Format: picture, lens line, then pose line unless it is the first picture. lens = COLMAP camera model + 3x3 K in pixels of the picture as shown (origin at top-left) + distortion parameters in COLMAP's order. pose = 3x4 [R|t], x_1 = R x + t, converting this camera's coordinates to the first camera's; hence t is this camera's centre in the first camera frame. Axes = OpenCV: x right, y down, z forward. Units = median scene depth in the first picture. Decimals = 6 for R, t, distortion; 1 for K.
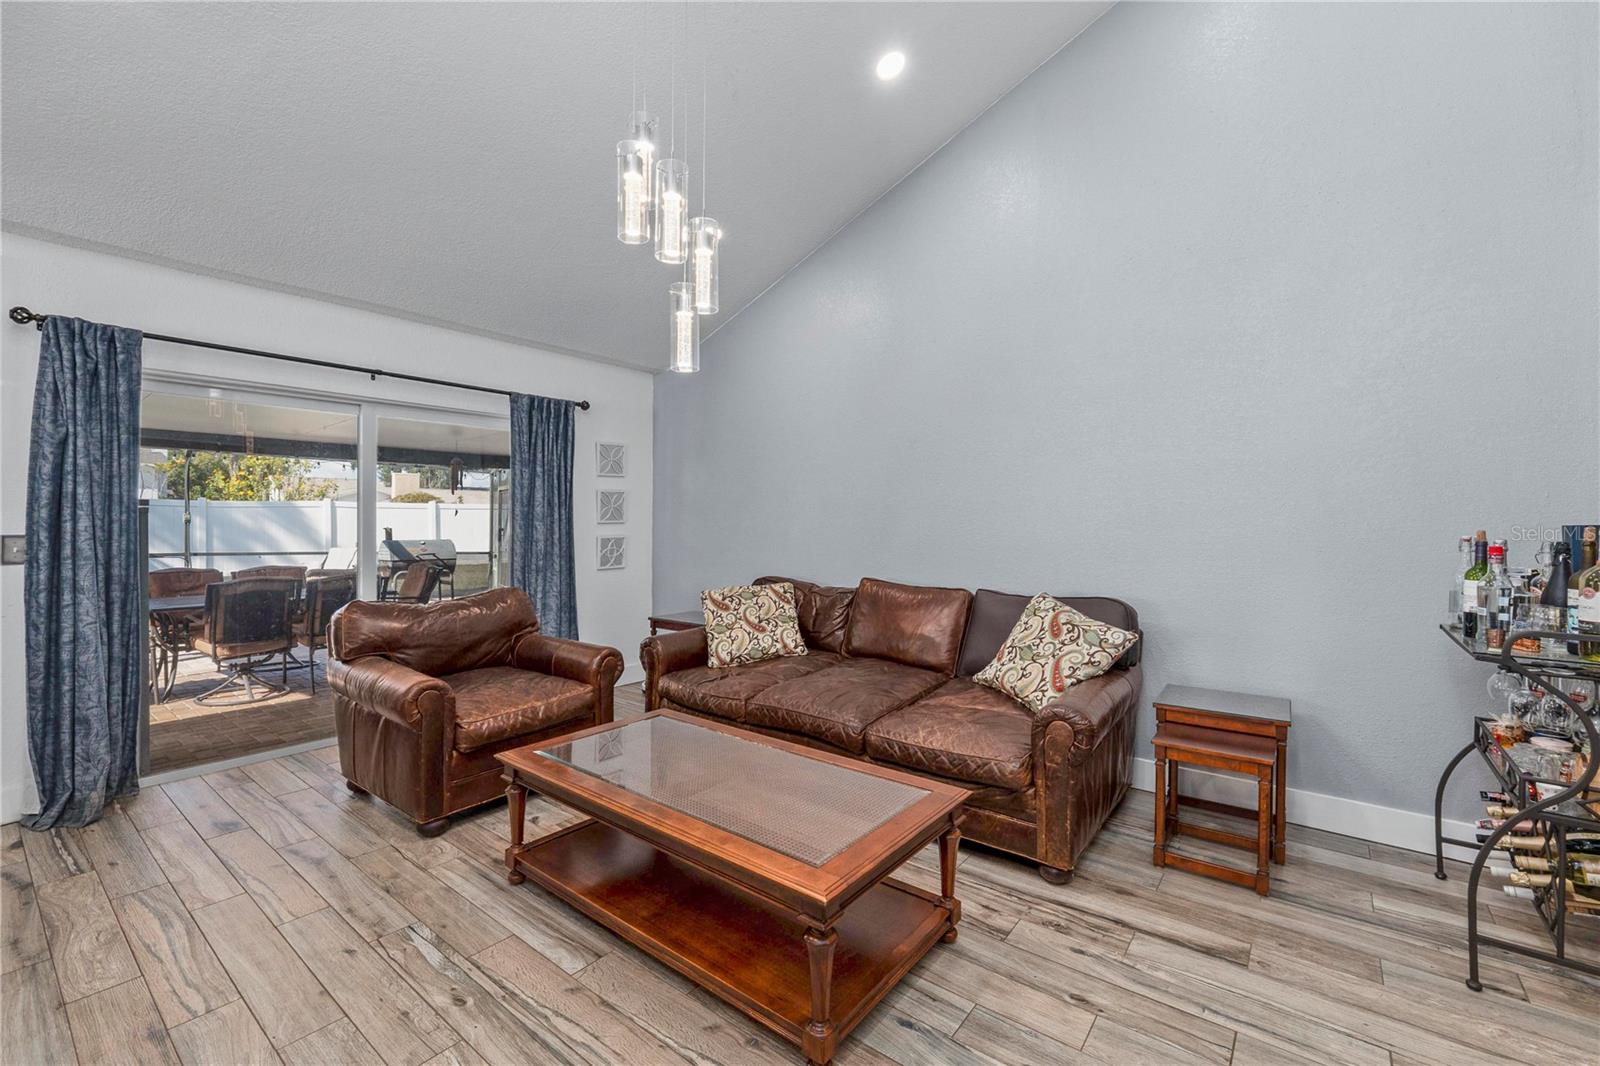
lens RADIAL K [[670.5, 0, 806.4], [0, 670.5, 516.7], [0, 0, 1]] dist [-0.008985, -0.000469]
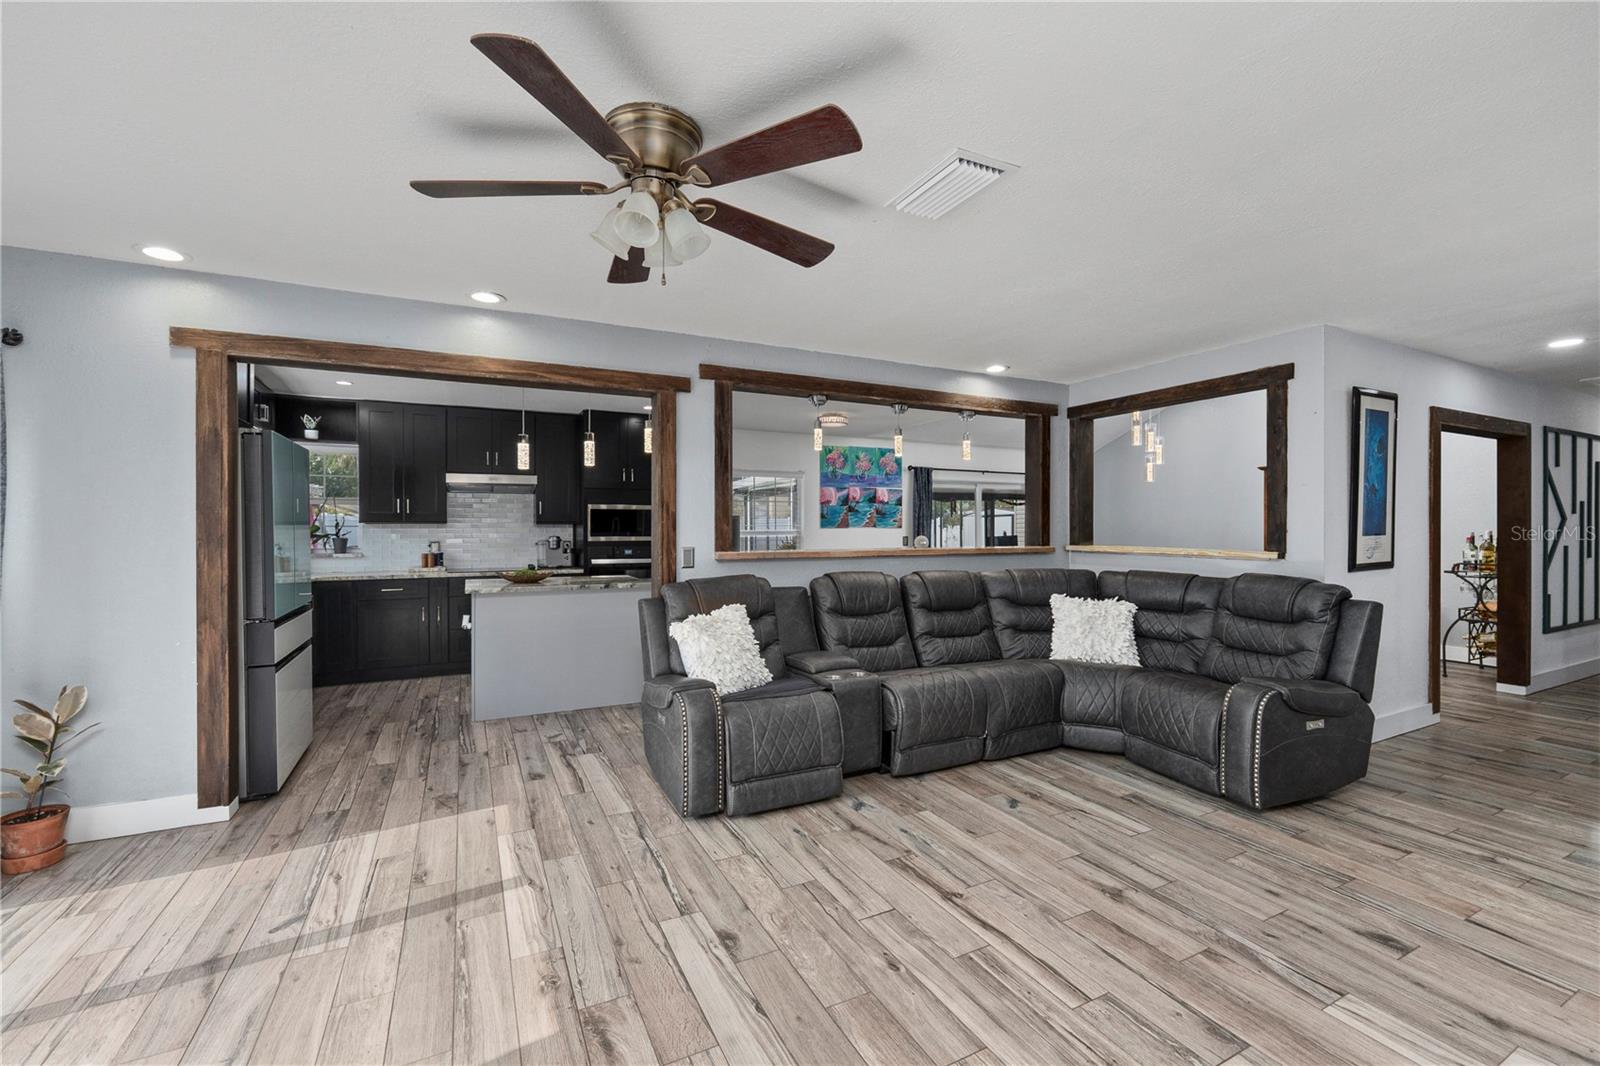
lens RADIAL K [[670.5, 0, 812.4], [0, 670.5, 530.3], [0, 0, 1]] dist [-0.008985, -0.000469]
pose [[0.905628, -0.007932, -0.424000, -0.327599], [0.006984, 0.999968, -0.003789, 0.008352], [0.424016, 0.000470, 0.905654, -2.815941]]
